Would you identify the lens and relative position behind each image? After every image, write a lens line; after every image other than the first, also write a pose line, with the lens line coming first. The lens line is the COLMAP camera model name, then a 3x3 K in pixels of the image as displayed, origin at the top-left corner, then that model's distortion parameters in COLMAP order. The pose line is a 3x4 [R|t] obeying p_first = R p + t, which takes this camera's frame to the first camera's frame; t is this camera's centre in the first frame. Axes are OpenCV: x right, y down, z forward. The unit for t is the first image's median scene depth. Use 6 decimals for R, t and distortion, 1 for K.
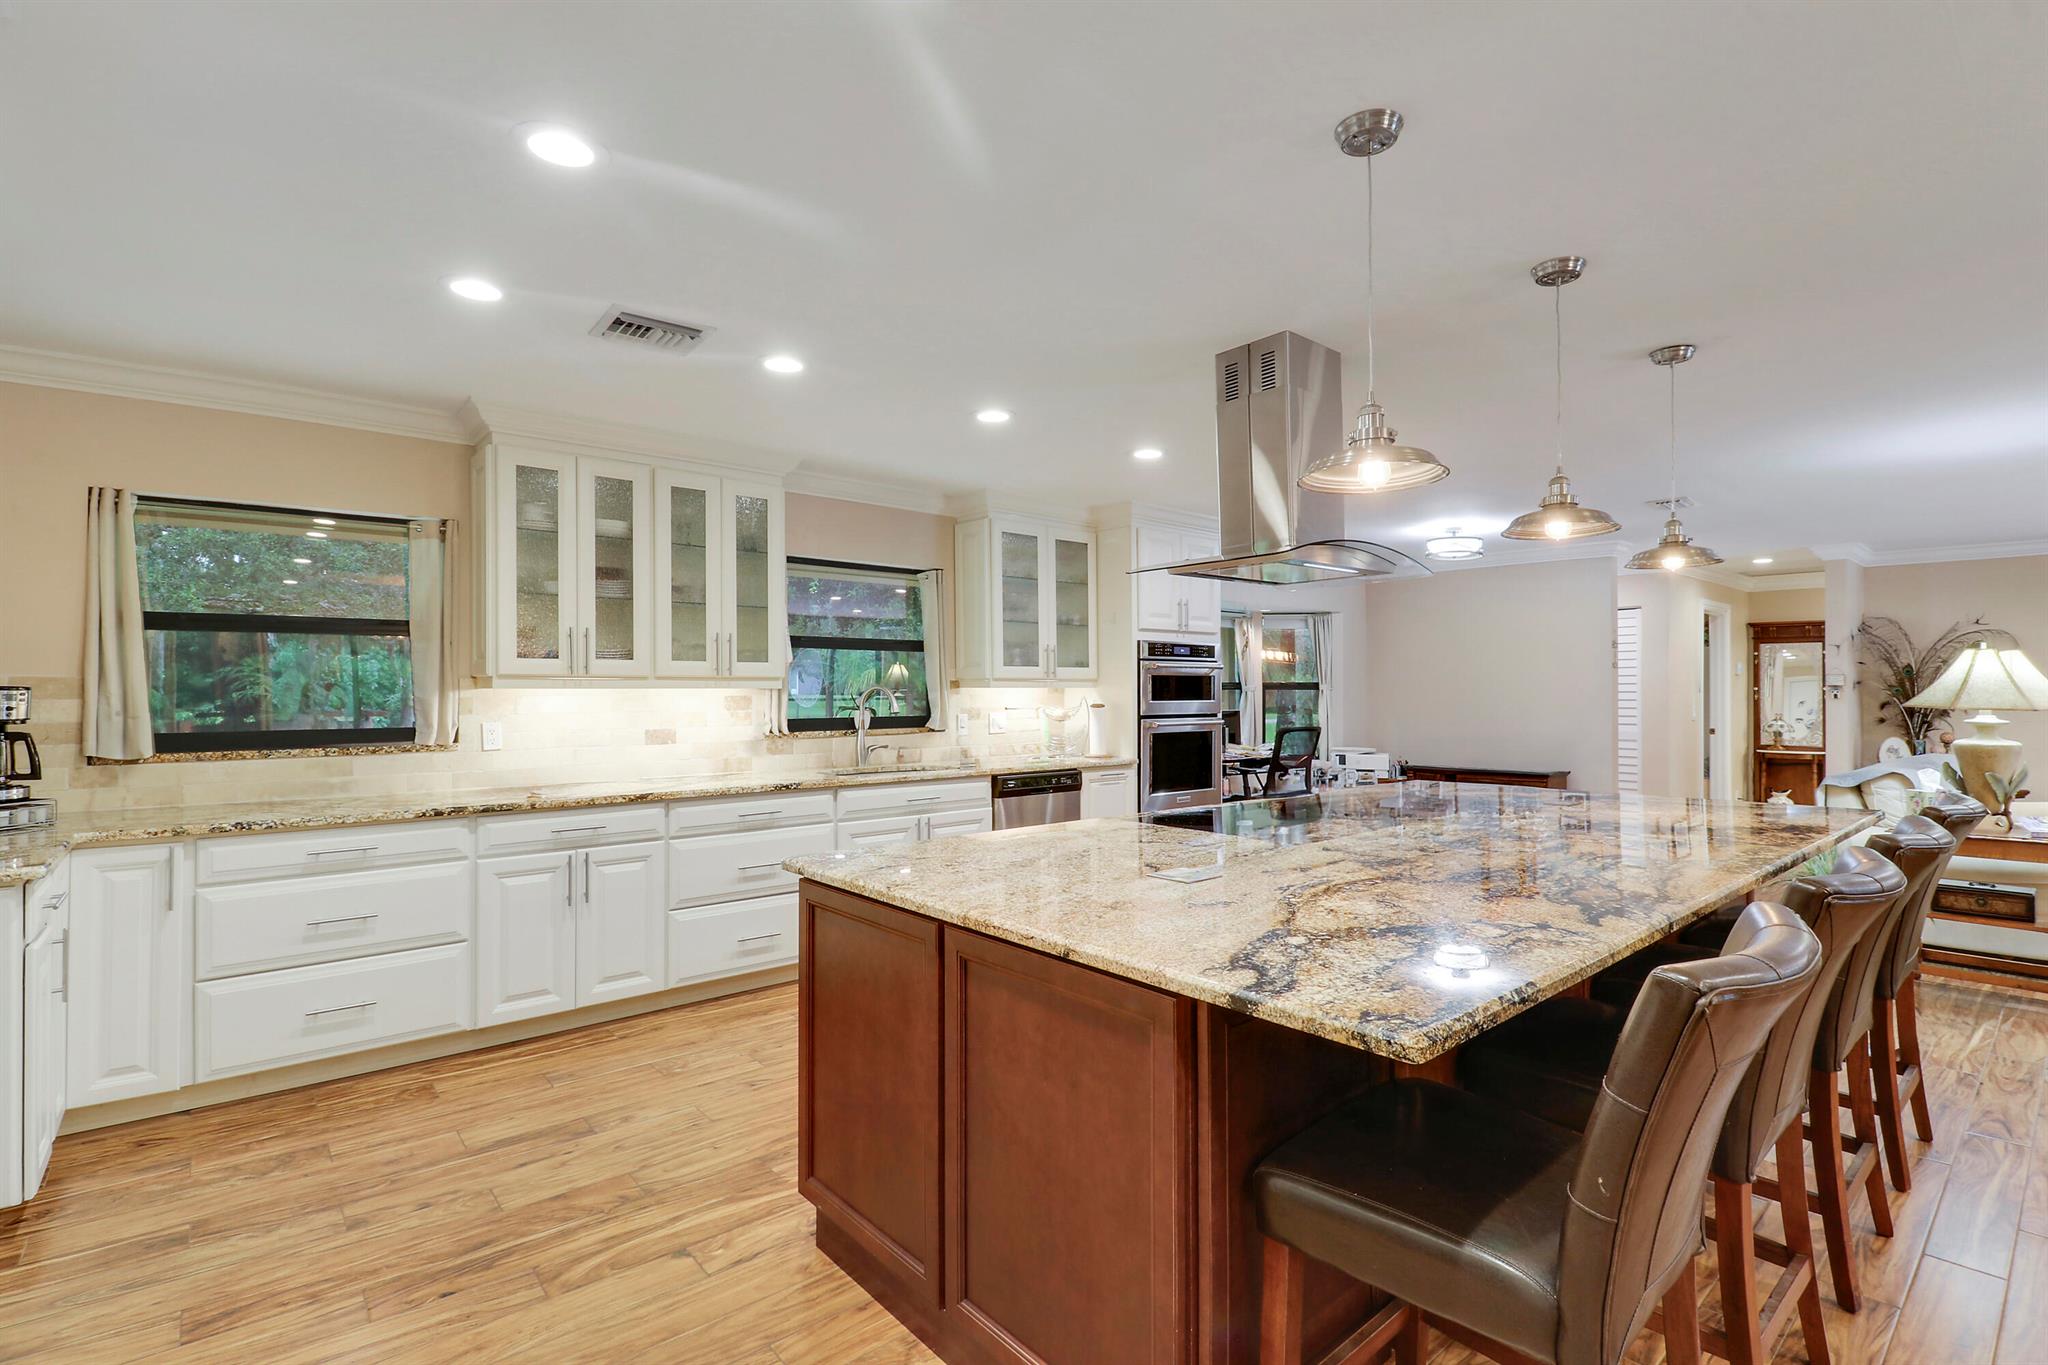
lens RADIAL K [[957.6, 0, 1043.3], [0, 957.6, 688.2], [0, 0, 1]] dist [-0.001722, -0.006625]
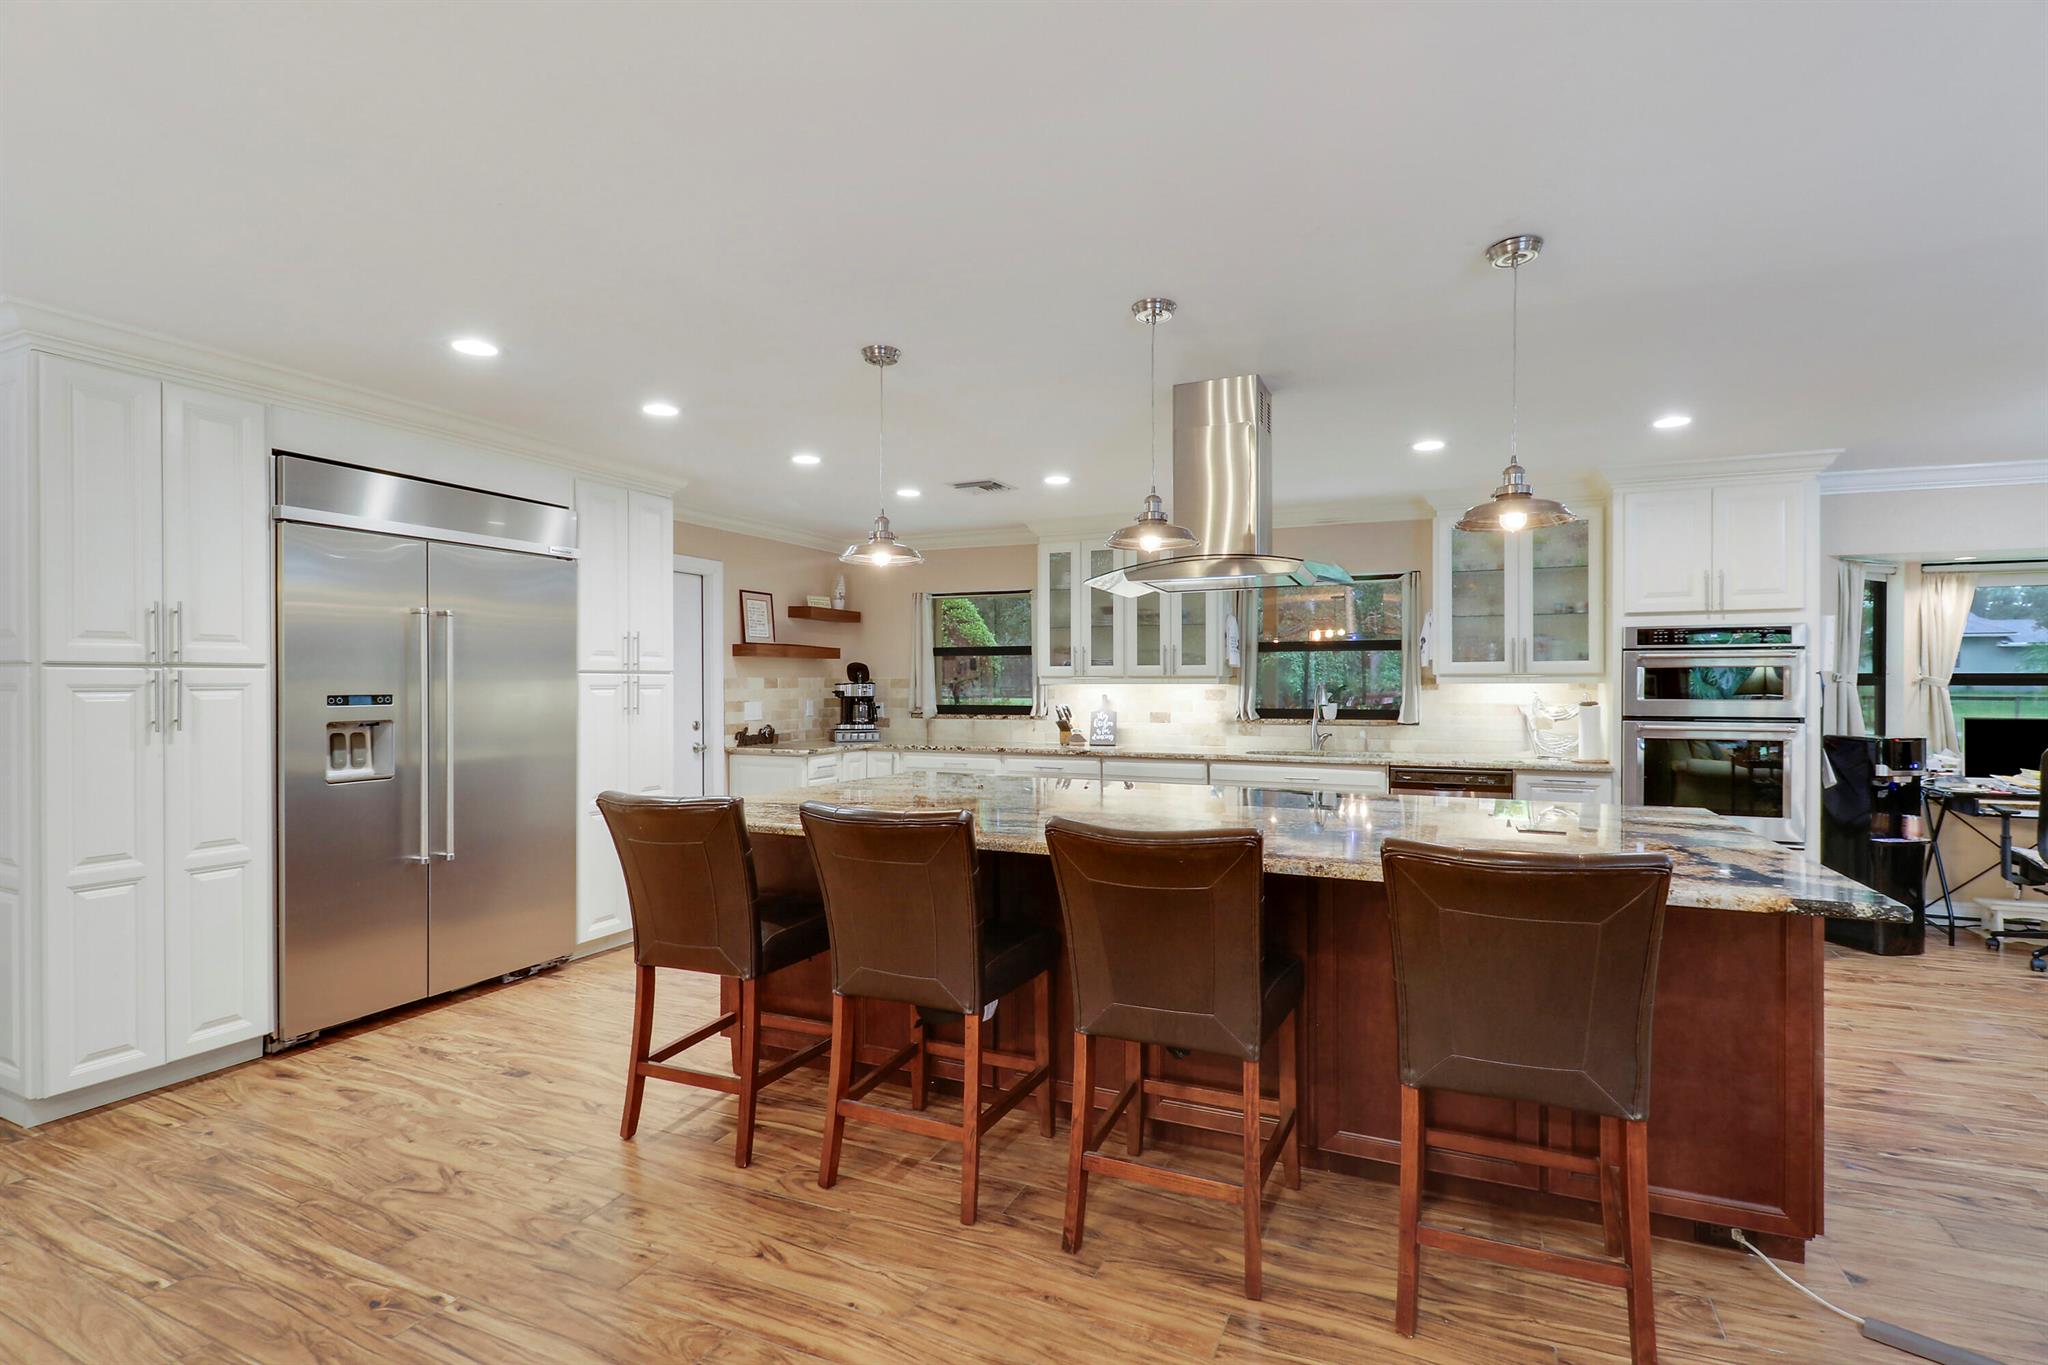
lens RADIAL K [[957.6, 0, 1050.3], [0, 957.6, 687.1], [0, 0, 1]] dist [-0.001722, -0.006625]
pose [[0.425522, 0.002846, -0.904944, 0.925841], [-0.000552, 0.999996, 0.002886, 0.001005], [0.904948, -0.000729, 0.425521, 0.260991]]
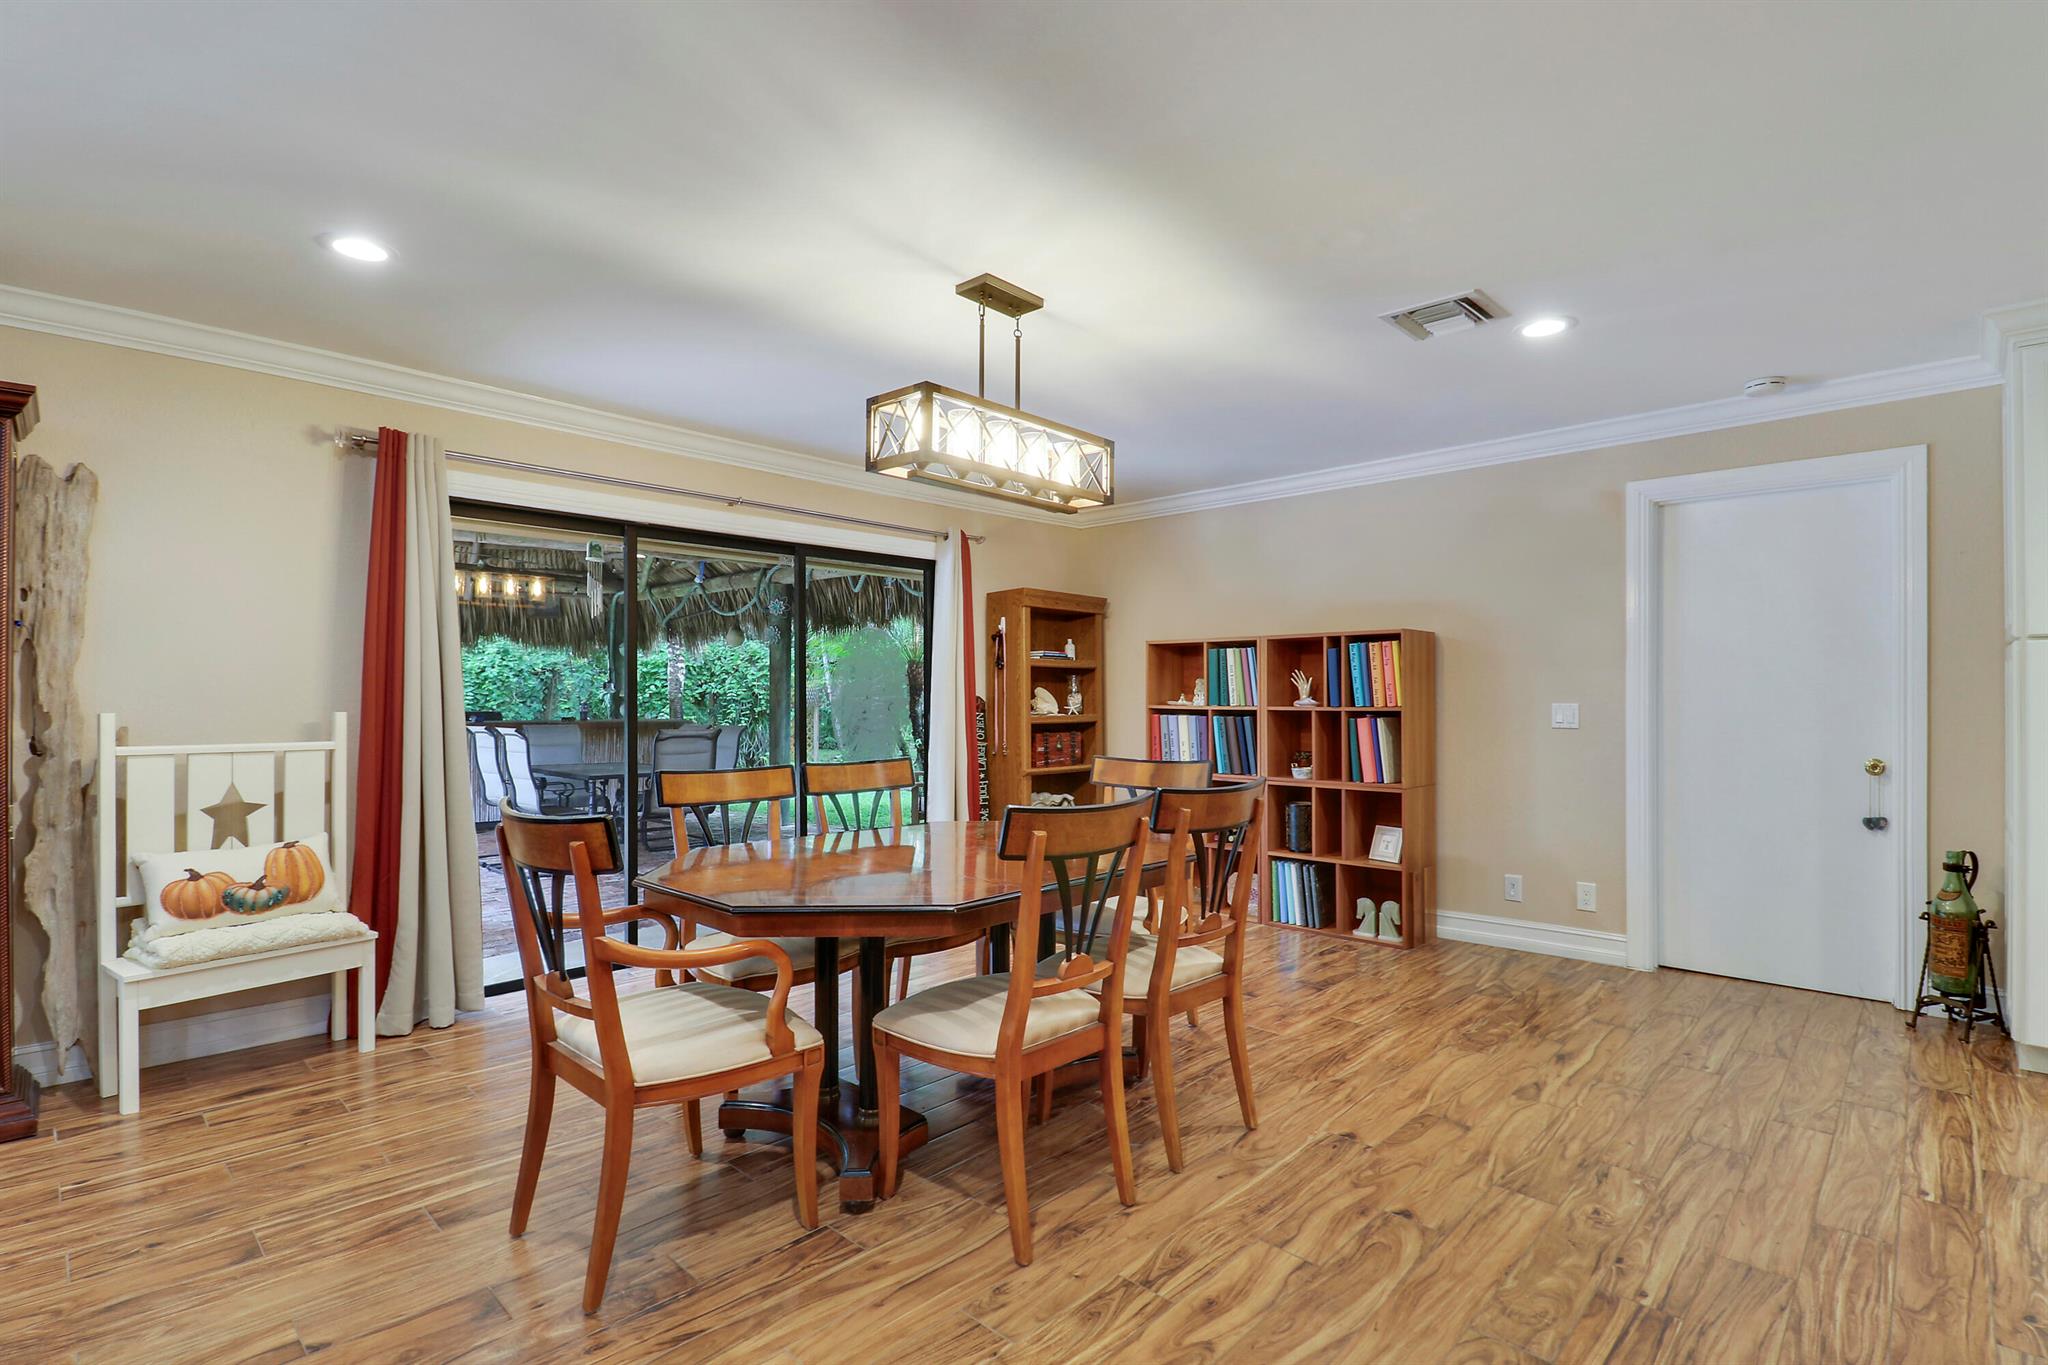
lens RADIAL K [[1010.9, 0, 1089.4], [0, 1010.9, 649.2], [0, 0, 1]] dist [0.027320, -0.000061]
pose [[-0.988957, -0.013915, -0.147551, 0.841570], [-0.007541, 0.999017, -0.043674, 0.034724], [0.148013, -0.042079, -0.988090, 0.596477]]
